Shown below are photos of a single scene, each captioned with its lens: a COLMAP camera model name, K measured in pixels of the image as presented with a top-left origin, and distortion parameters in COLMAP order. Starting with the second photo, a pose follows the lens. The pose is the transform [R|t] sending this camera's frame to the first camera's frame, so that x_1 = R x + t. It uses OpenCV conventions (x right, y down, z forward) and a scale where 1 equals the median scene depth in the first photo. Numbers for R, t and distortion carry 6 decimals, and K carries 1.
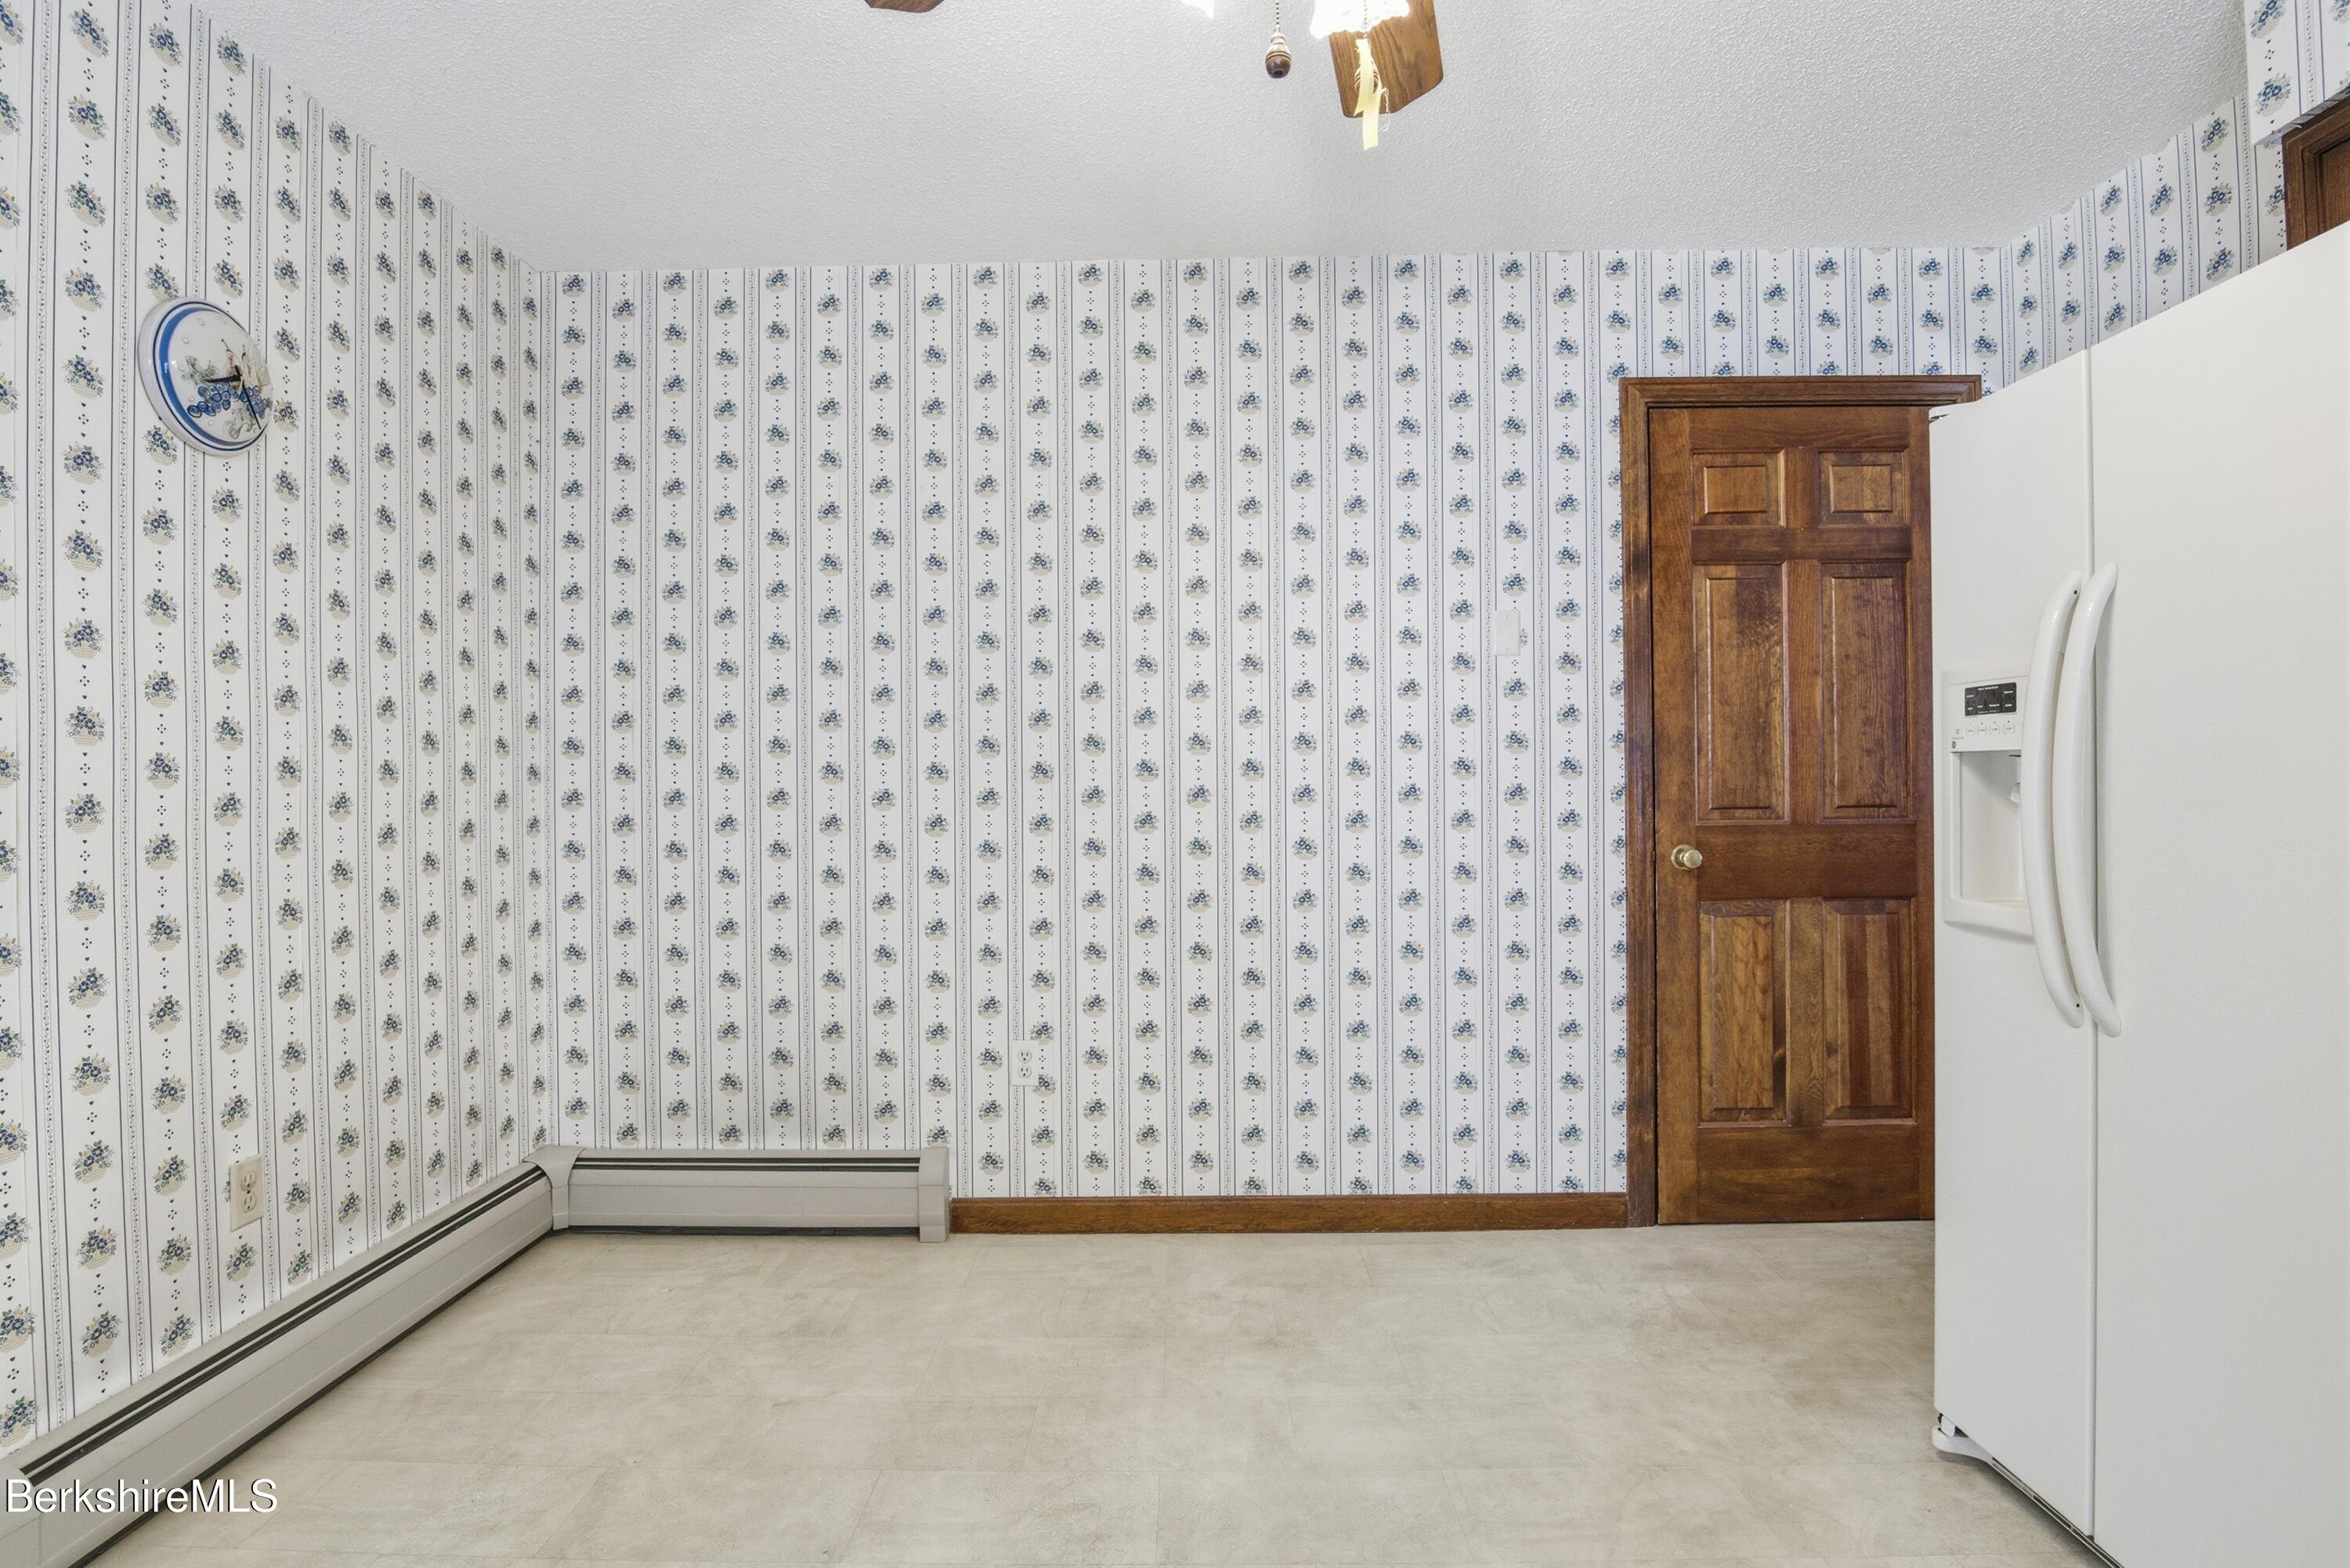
lens RADIAL K [[1149.3, 0, 1168.2], [0, 1149.3, 783.4], [0, 0, 1]] dist [-0.018261, -0.004010]
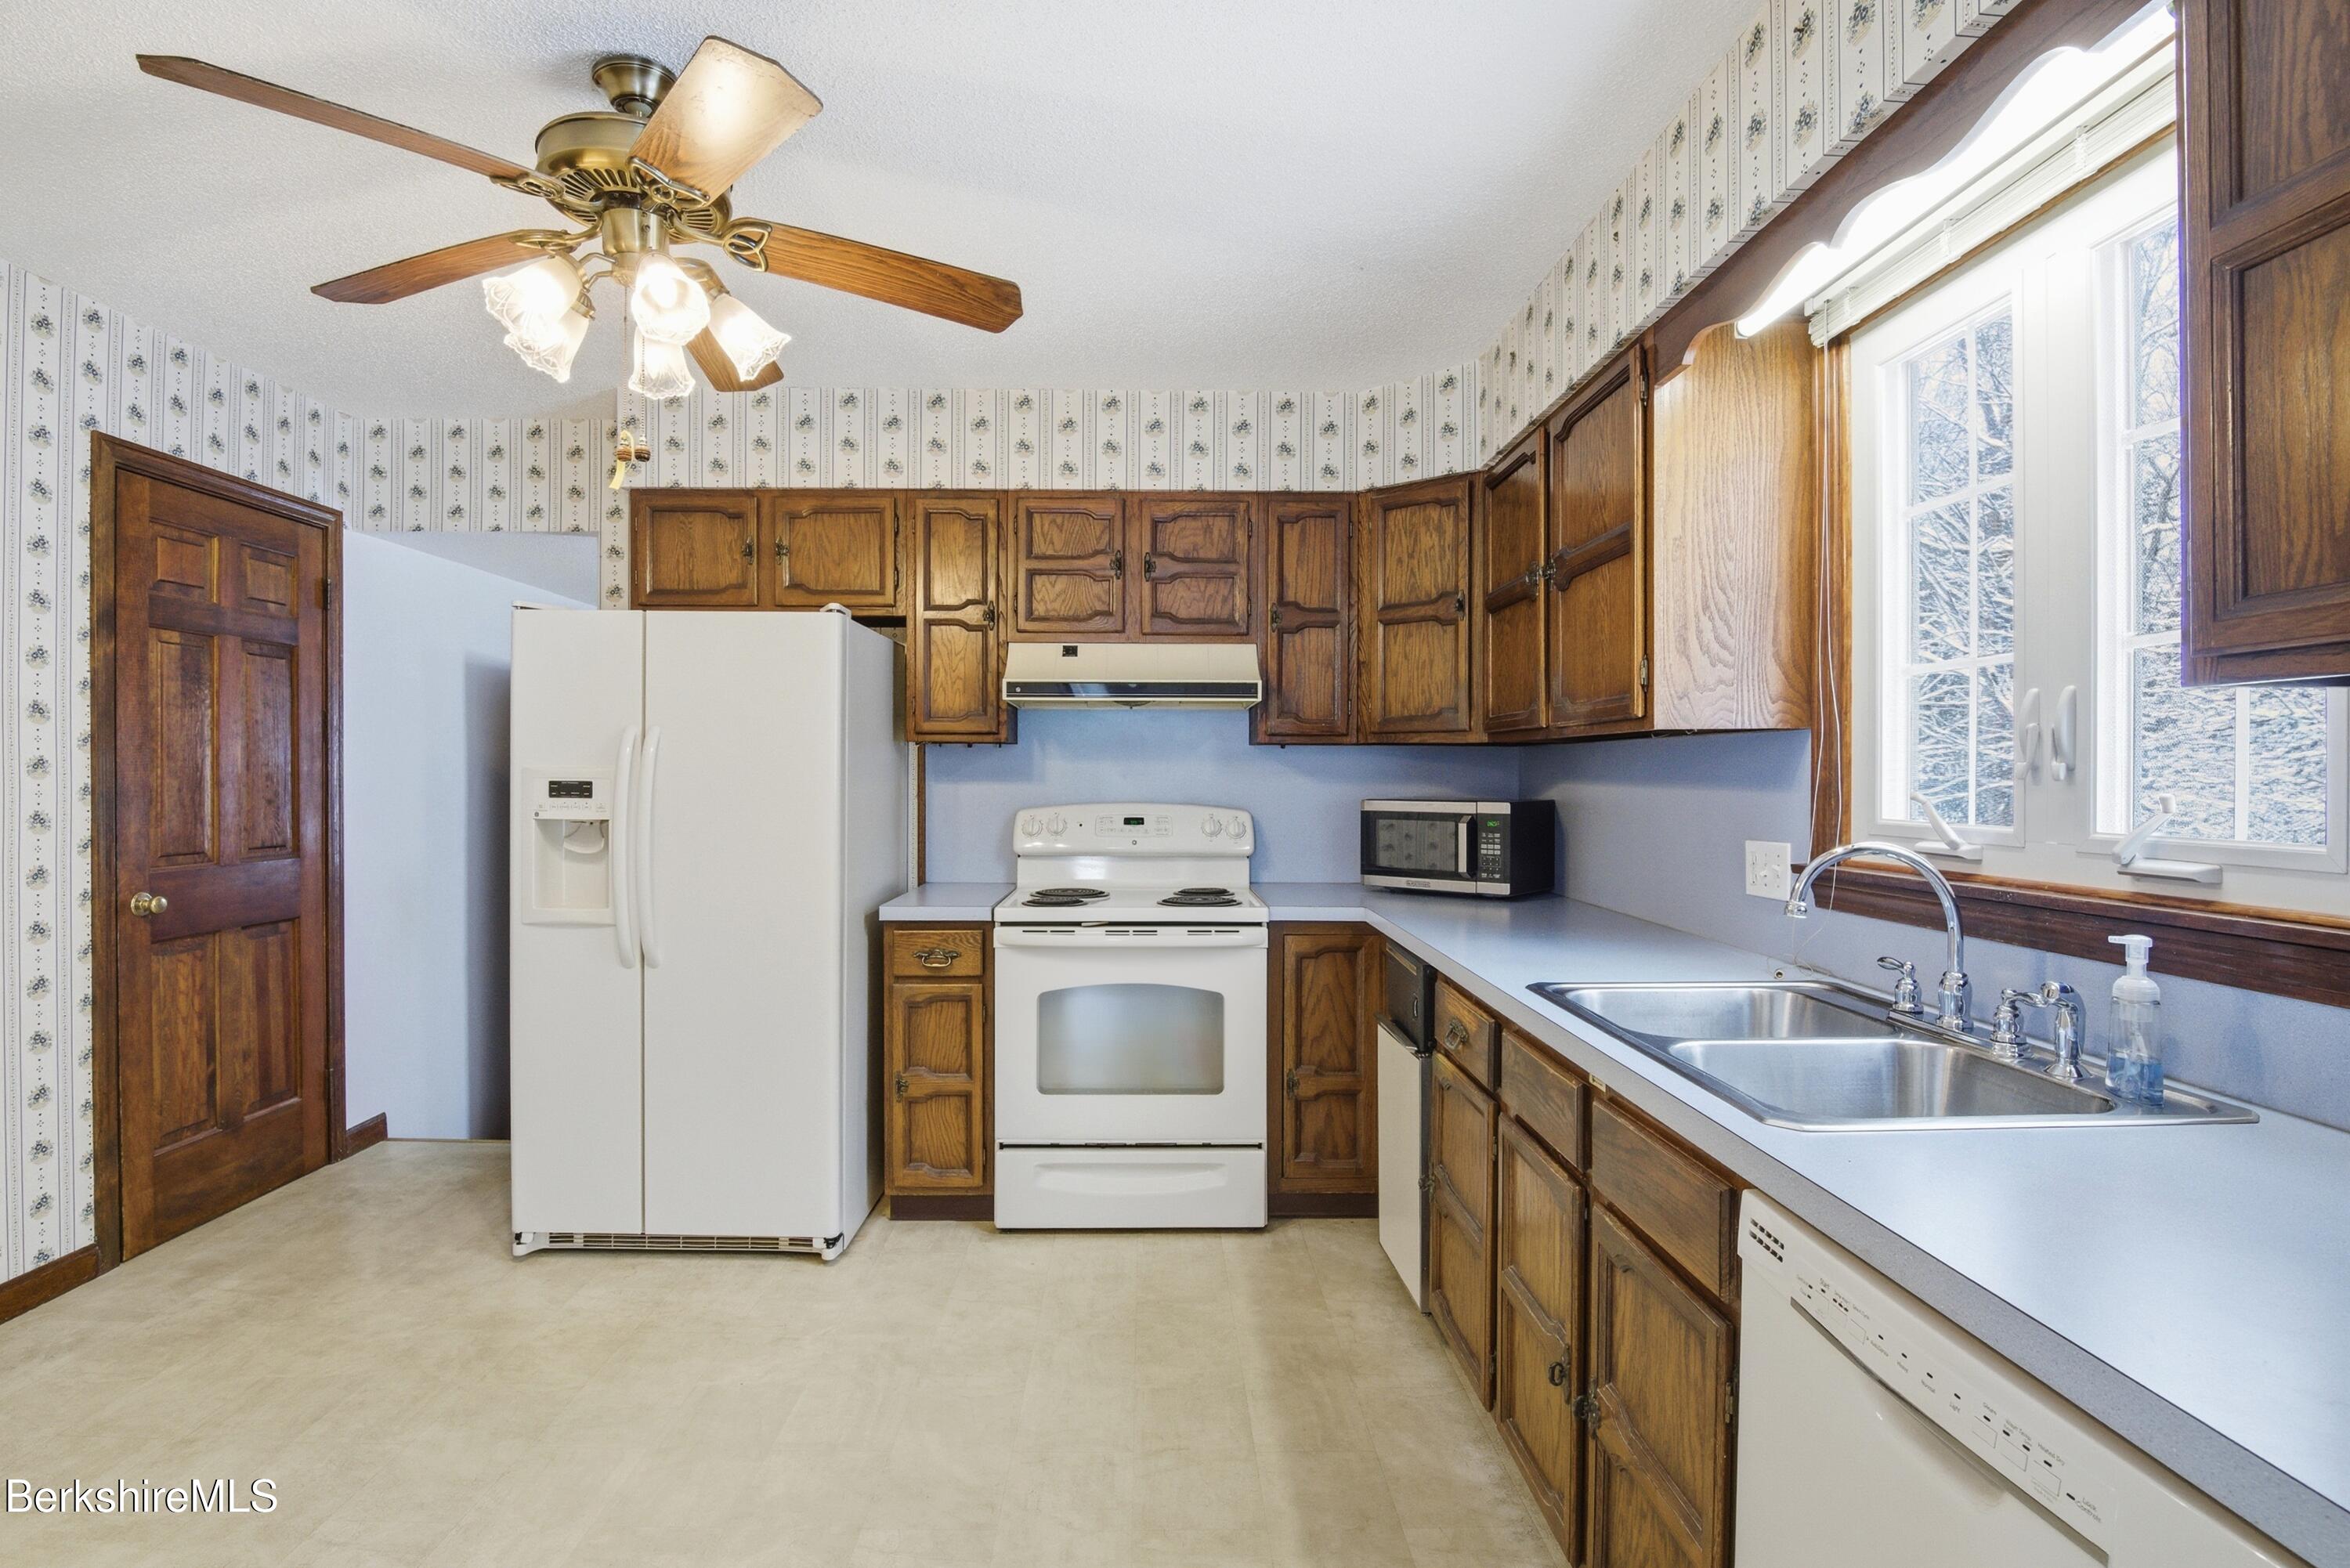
lens RADIAL K [[1149.3, 0, 1159.3], [0, 1149.3, 791.3], [0, 0, 1]] dist [-0.018261, -0.004010]
pose [[-0.025980, -0.001391, 0.999661, -0.609224], [-0.006582, 0.999978, 0.001220, -0.046580], [-0.999641, -0.006548, -0.025989, 0.092569]]
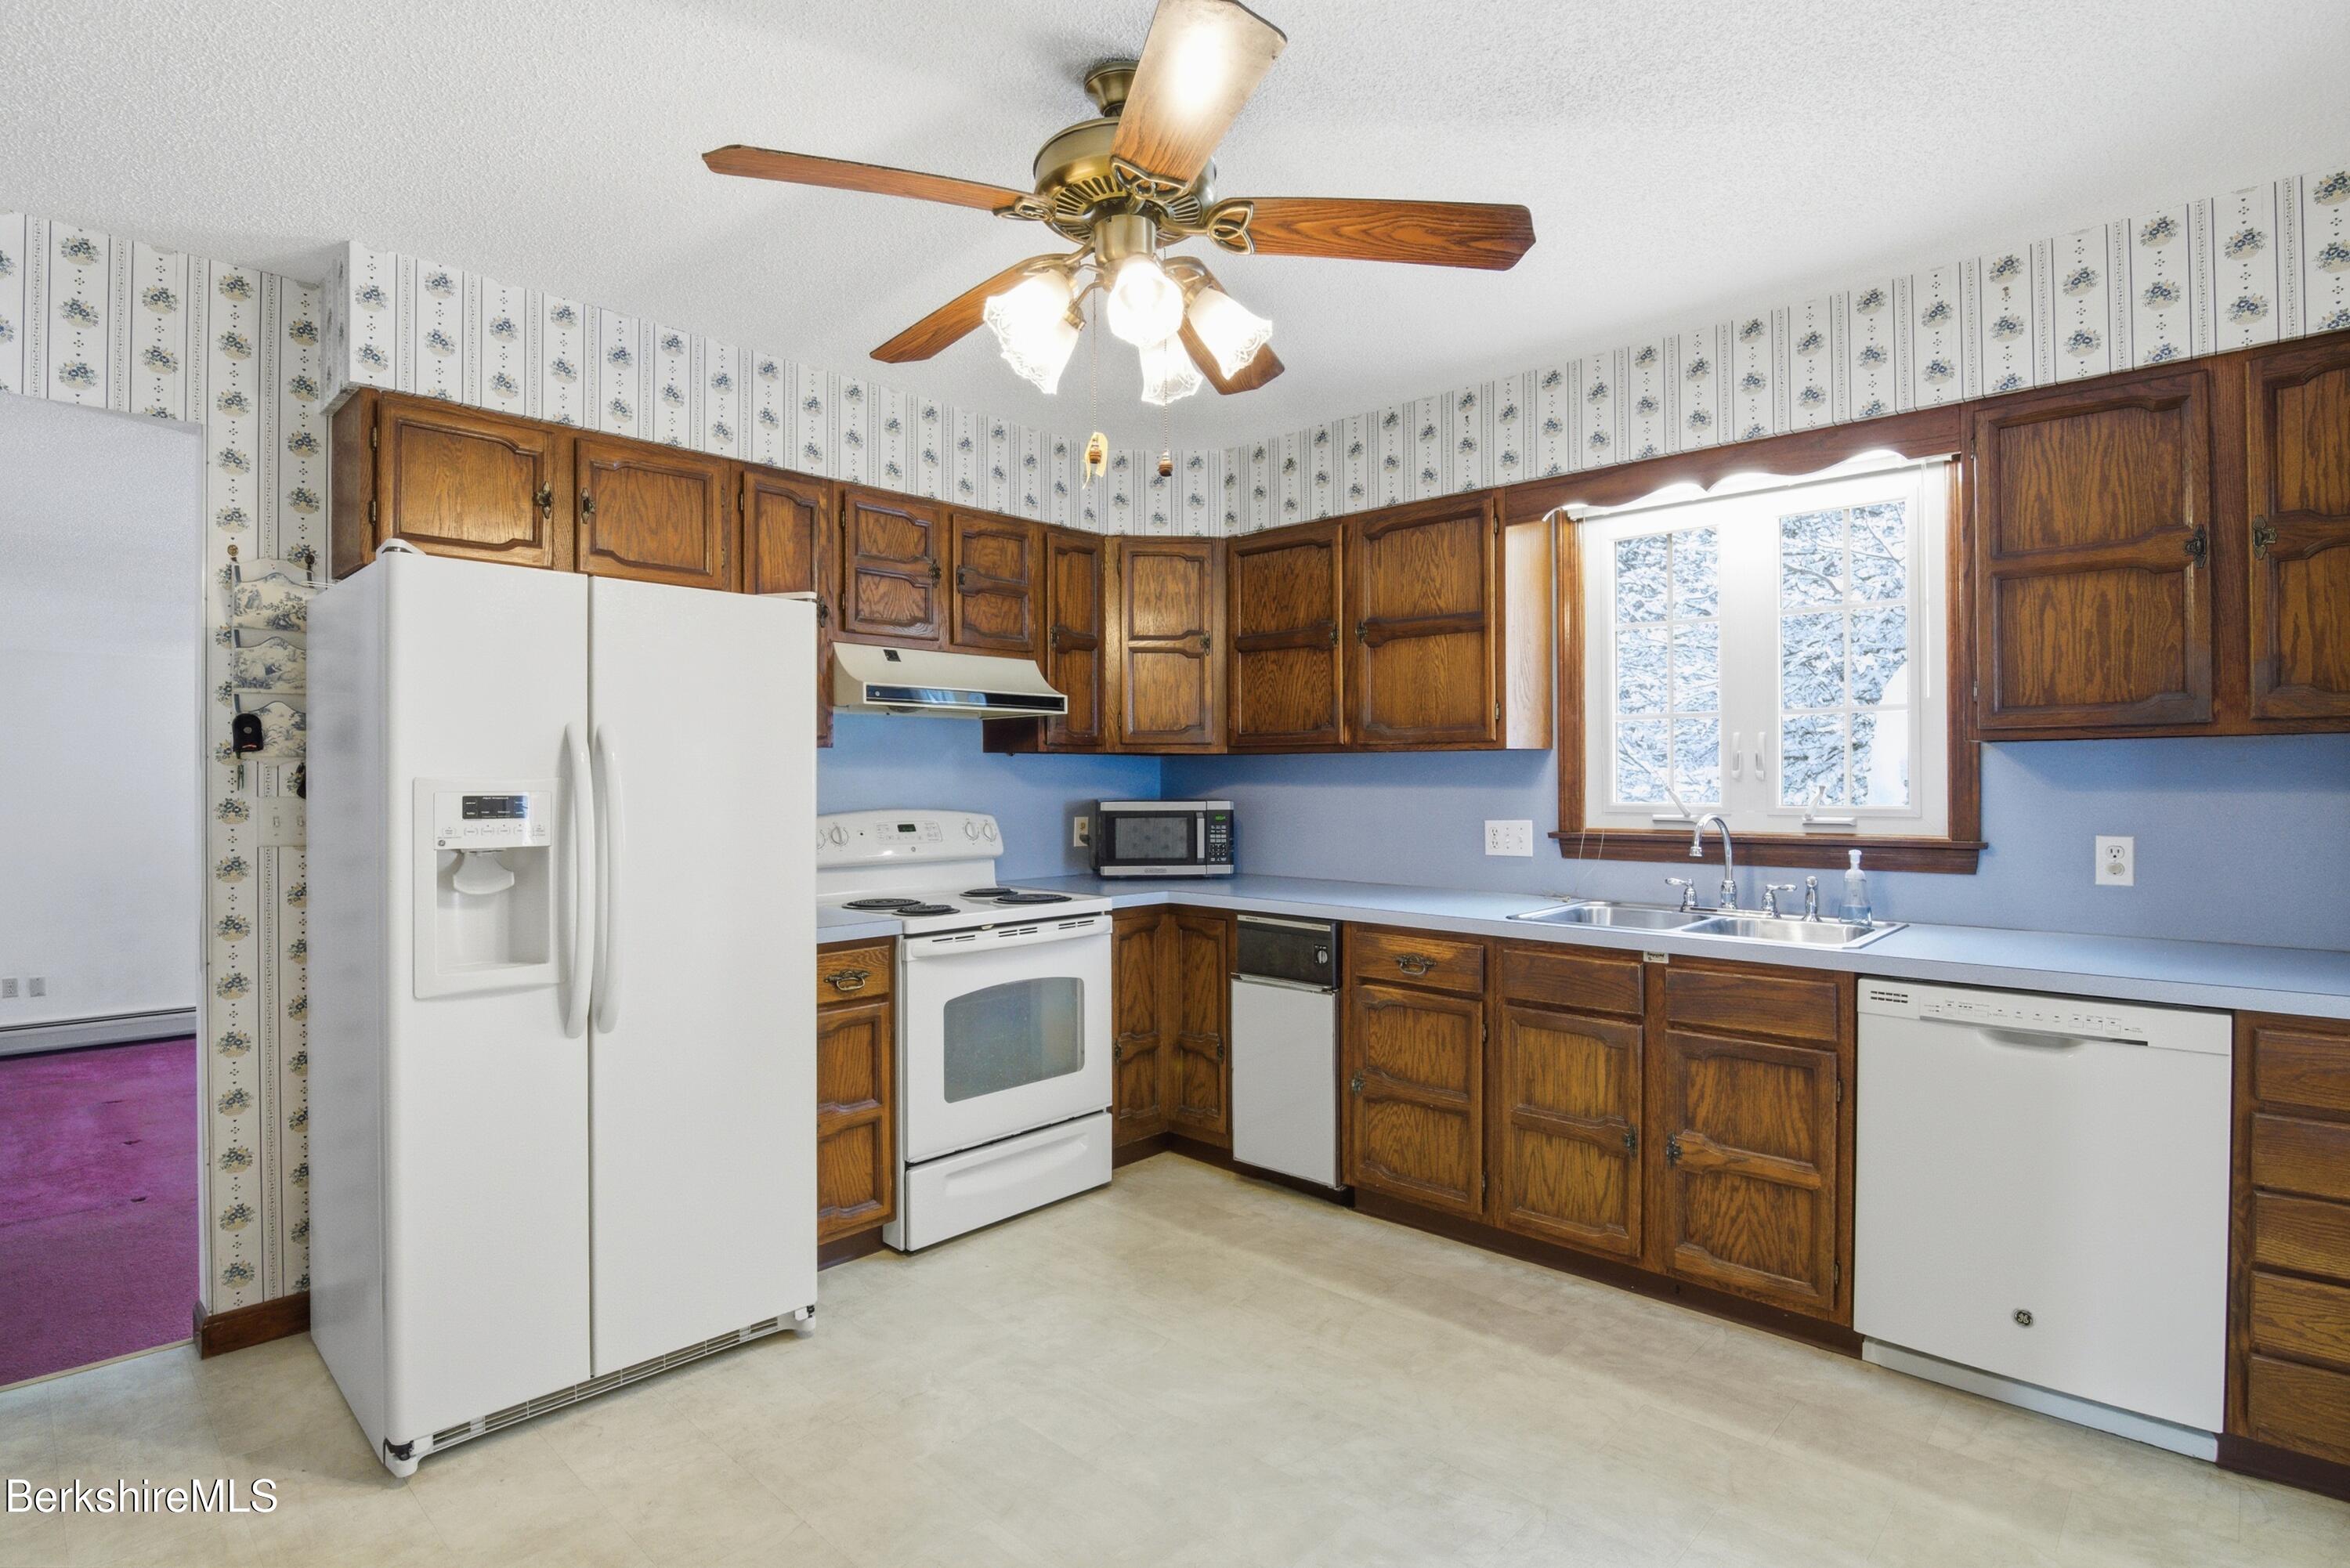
lens RADIAL K [[1149.3, 0, 1157.1], [0, 1149.3, 785.8], [0, 0, 1]] dist [-0.018261, -0.004010]
pose [[-0.728974, 0.010046, 0.684467, -0.402488], [0.010058, 0.999942, -0.003965, -0.050644], [-0.684467, 0.003994, -0.729033, 0.842726]]
